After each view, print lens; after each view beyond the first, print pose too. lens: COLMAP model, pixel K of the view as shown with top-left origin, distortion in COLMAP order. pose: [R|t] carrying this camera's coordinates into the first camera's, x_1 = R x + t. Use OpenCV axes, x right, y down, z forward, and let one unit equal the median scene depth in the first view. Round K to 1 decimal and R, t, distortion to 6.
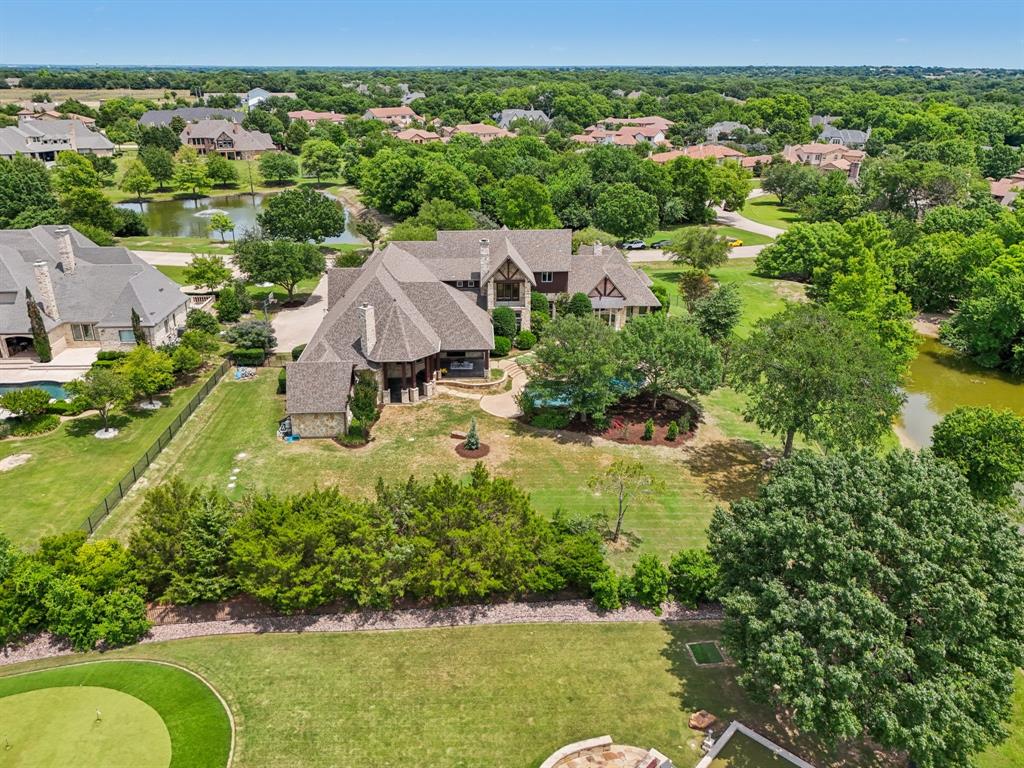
lens RADIAL K [[770.4, 0, 504.9], [0, 770.4, 382.4], [0, 0, 1]] dist [0.067228, -0.051490]
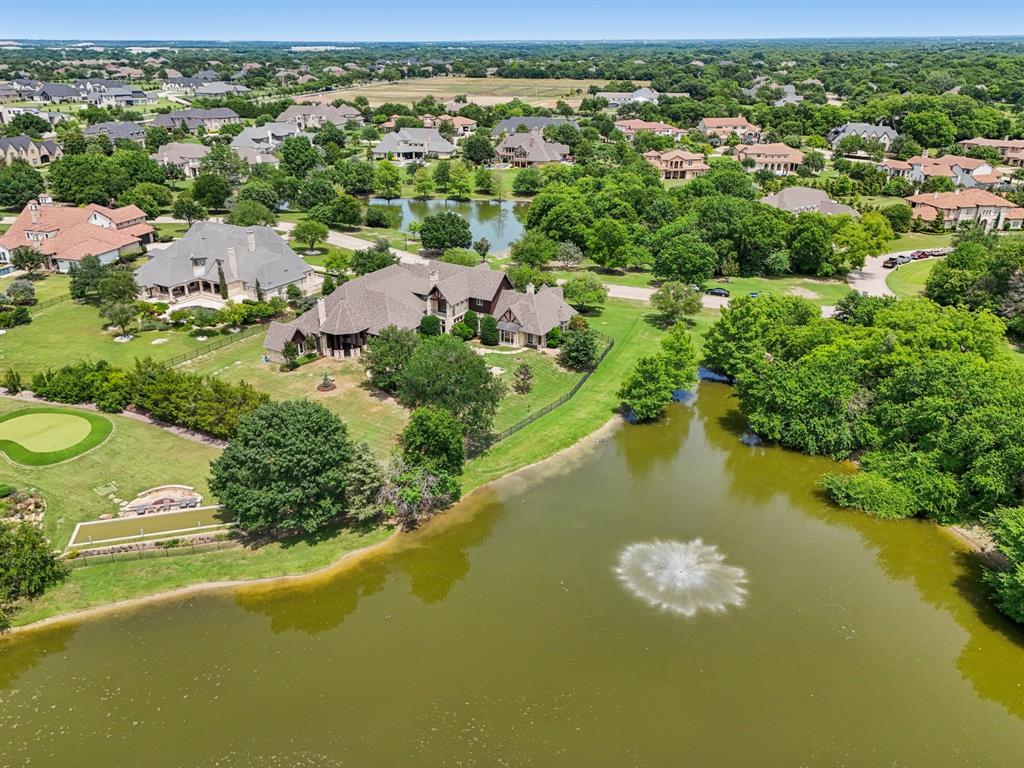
lens RADIAL K [[770.4, 0, 504.9], [0, 770.4, 382.4], [0, 0, 1]] dist [0.067228, -0.051490]
pose [[0.836165, 0.231182, -0.497377, 0.411347], [-0.214167, 0.972459, 0.091957, -0.061771], [0.504937, 0.029631, 0.862647, -0.129895]]
